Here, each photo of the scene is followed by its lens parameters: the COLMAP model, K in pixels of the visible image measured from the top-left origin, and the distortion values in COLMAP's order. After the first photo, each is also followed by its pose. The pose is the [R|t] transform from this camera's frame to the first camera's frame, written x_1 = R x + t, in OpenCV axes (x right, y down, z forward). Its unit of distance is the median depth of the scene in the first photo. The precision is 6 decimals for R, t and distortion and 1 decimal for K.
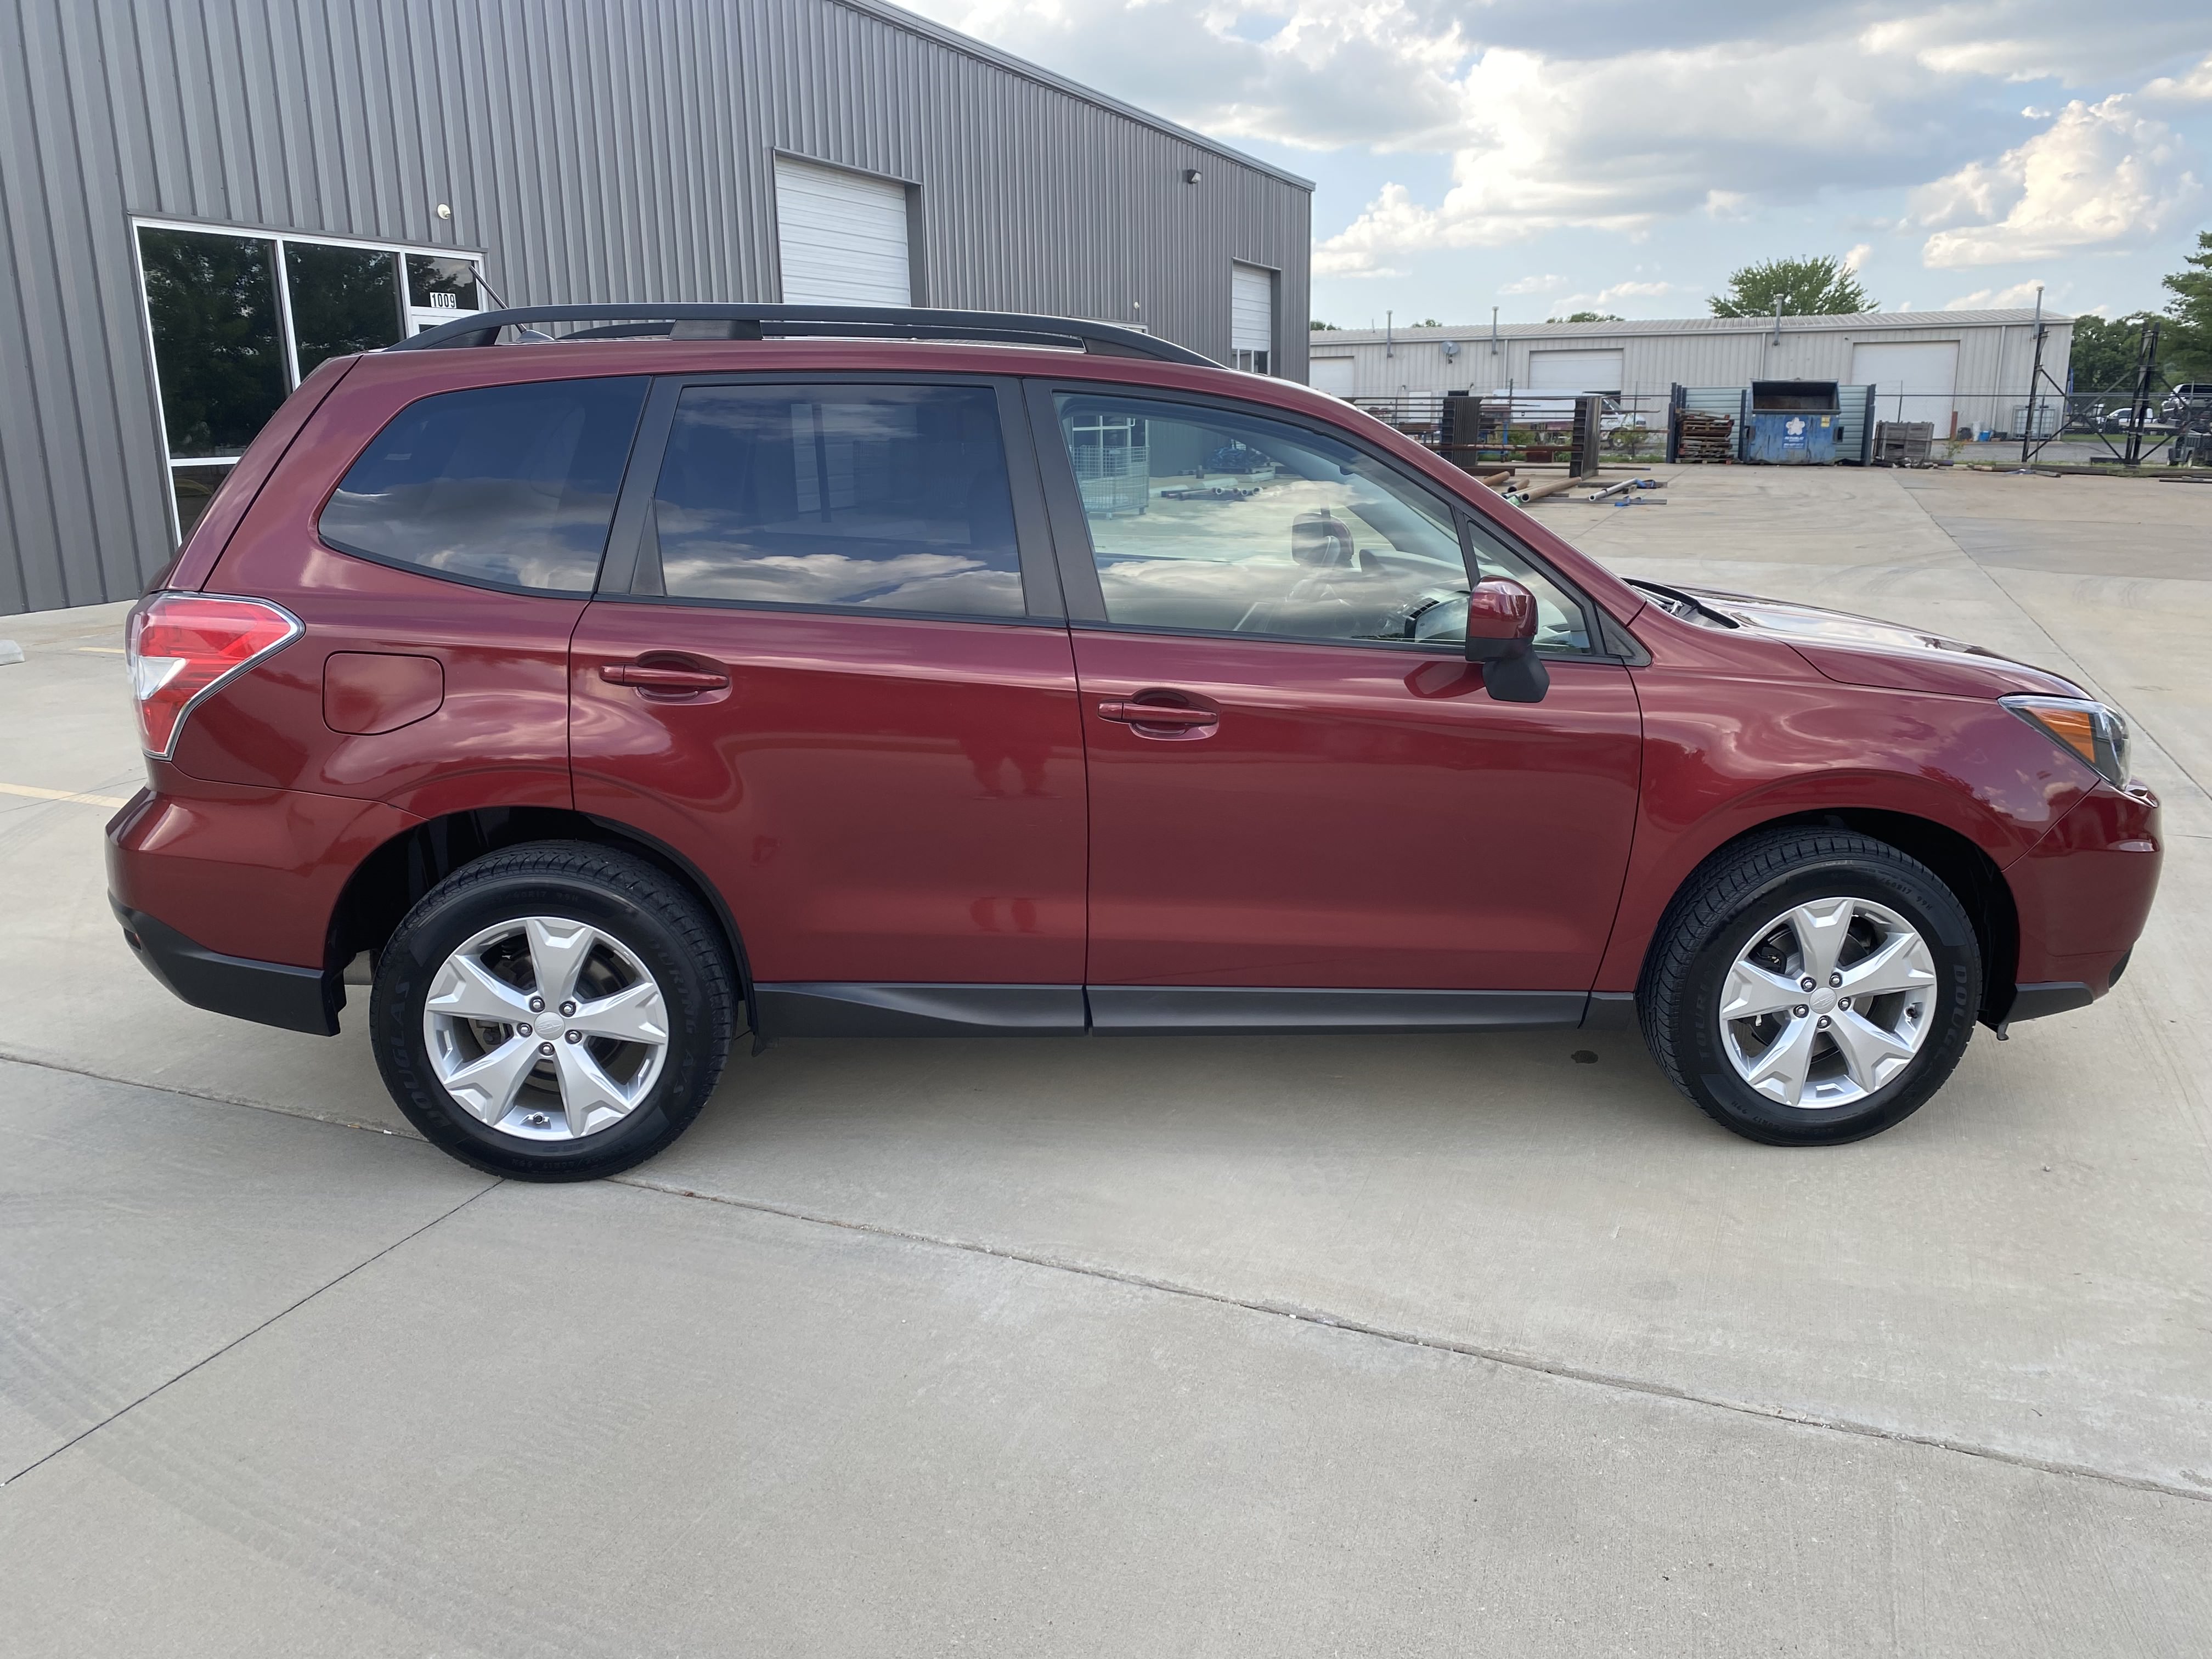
lens RADIAL K [[1677.9, 0, 1106.0], [0, 1677.9, 829.5], [0, 0, 1]] dist [0.013814, -0.003367]
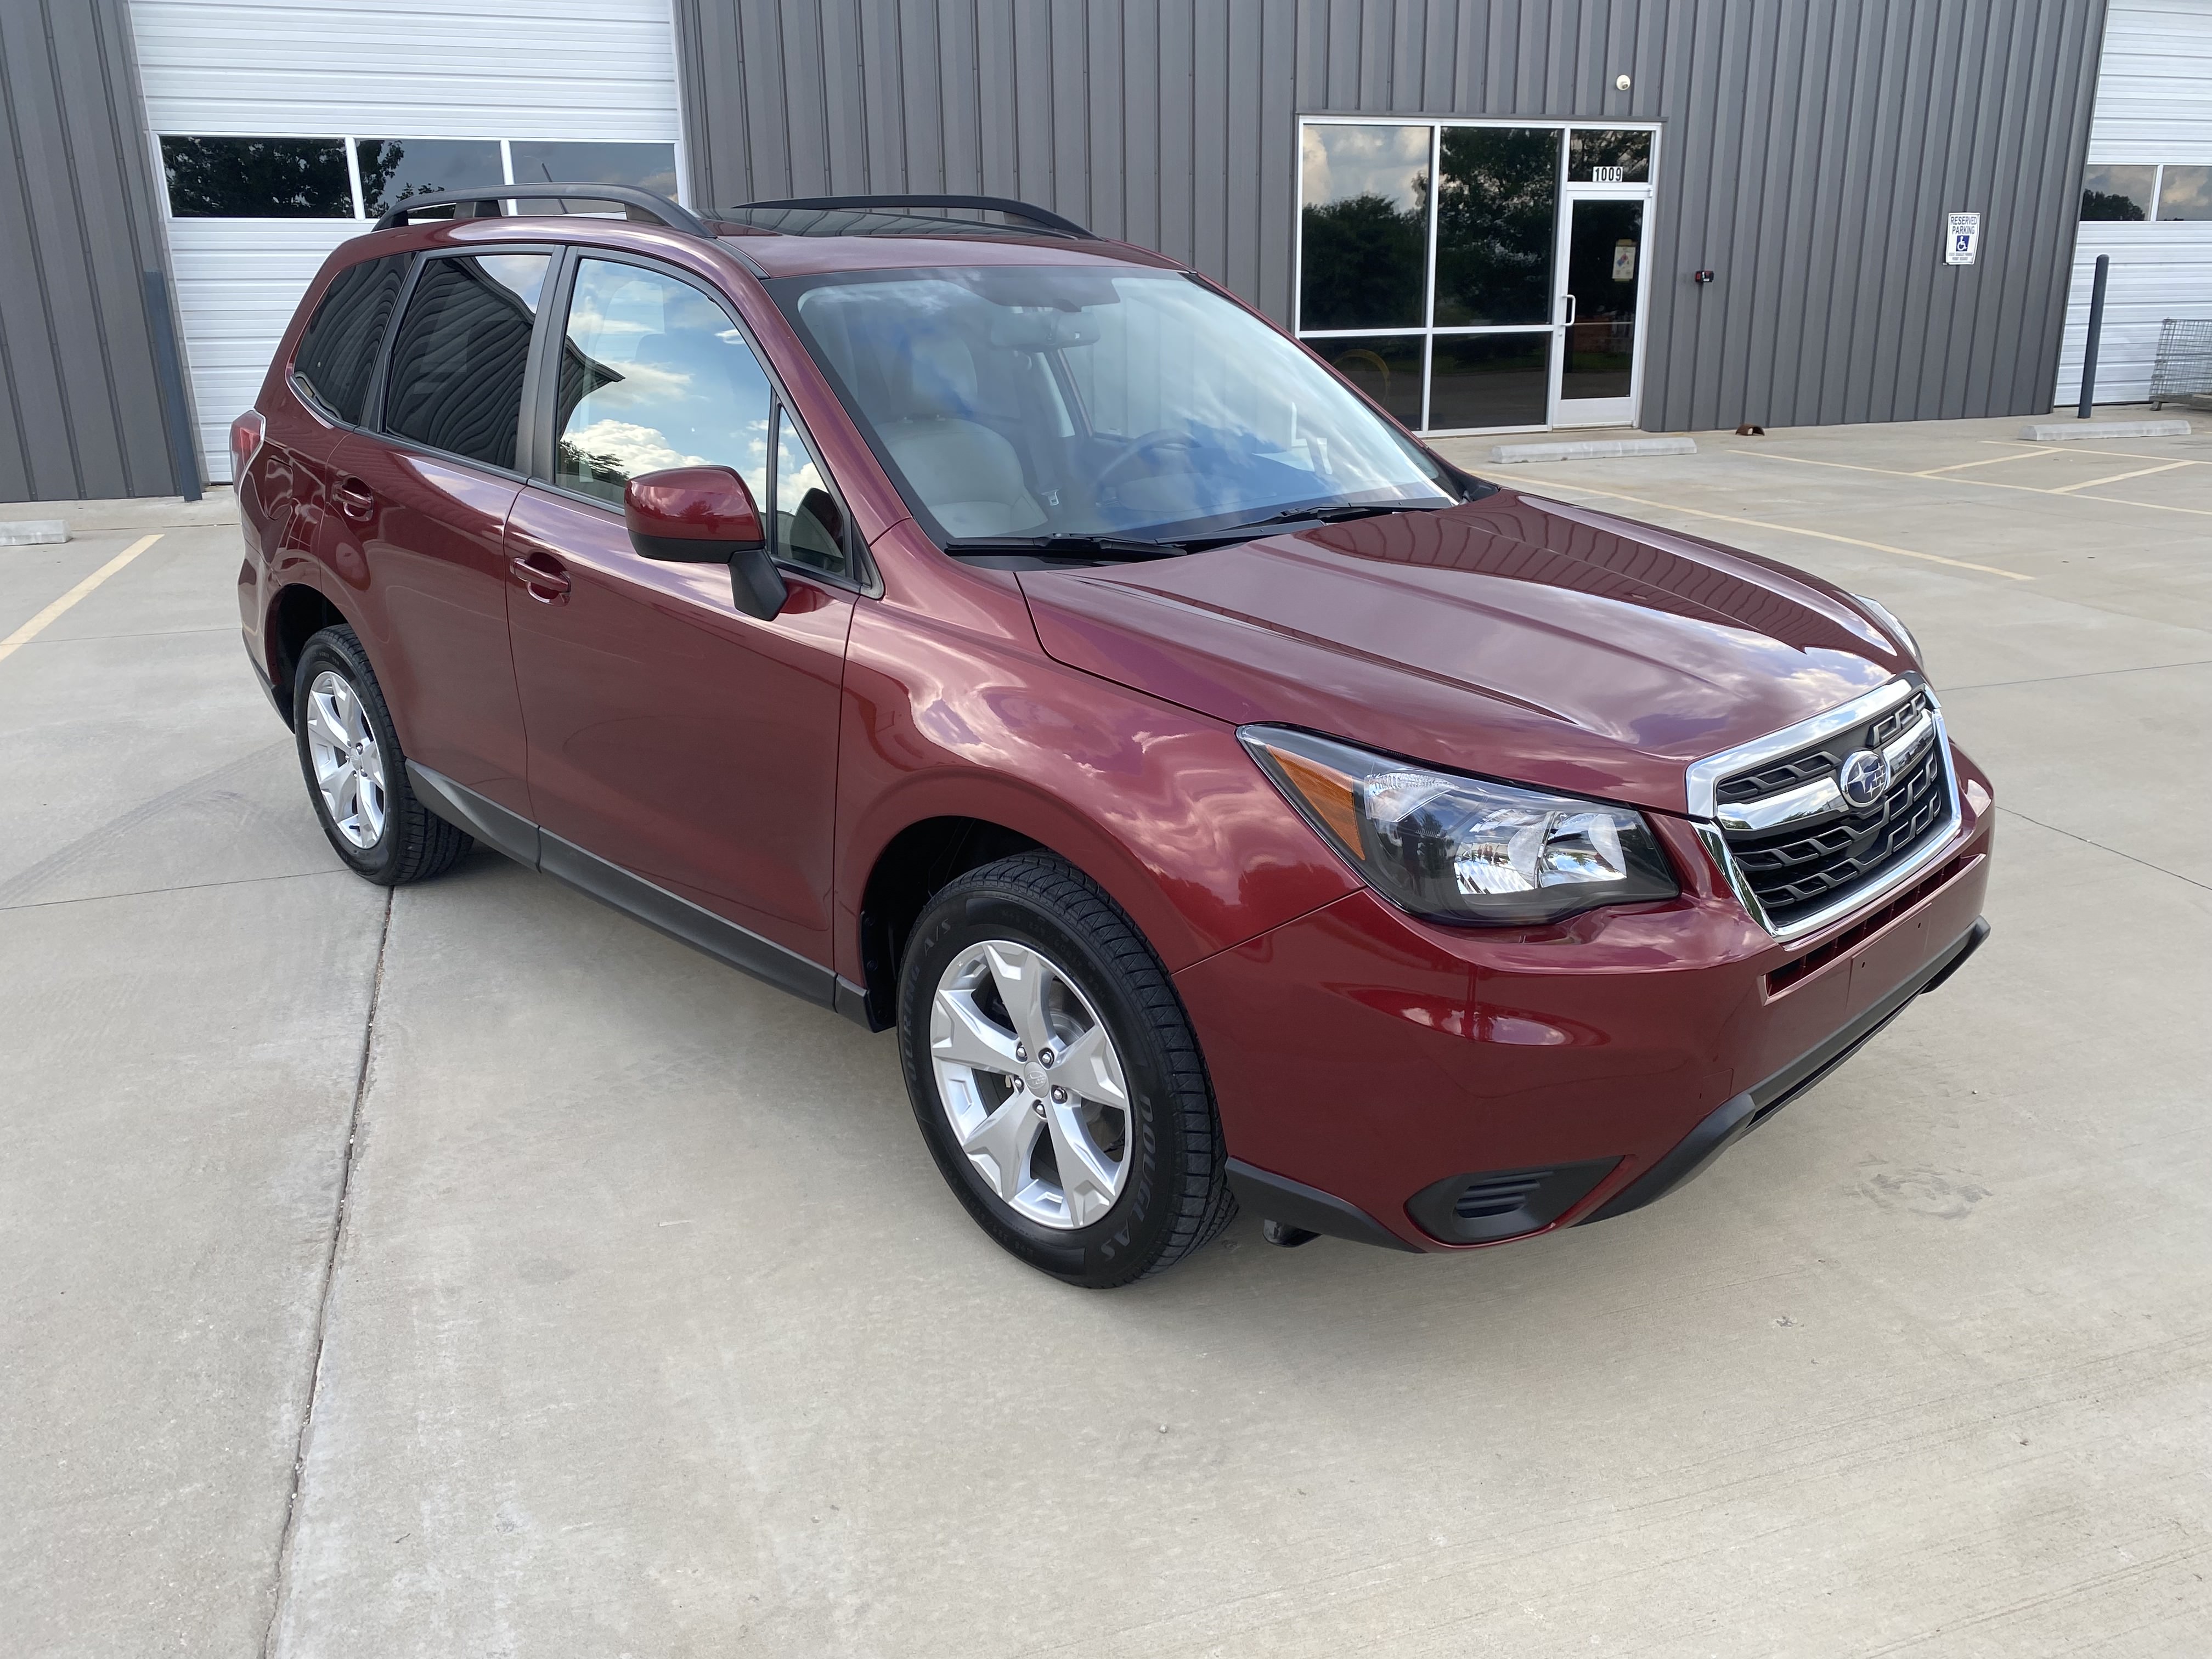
lens RADIAL K [[1688.9, 0, 1106.0], [0, 1688.9, 829.5], [0, 0, 1]] dist [-0.001271, -0.007030]
pose [[0.654876, 0.228219, -0.720454, 1.025257], [-0.181953, 0.972884, 0.142791, -0.122635], [0.733506, 0.037578, 0.678644, 0.562508]]
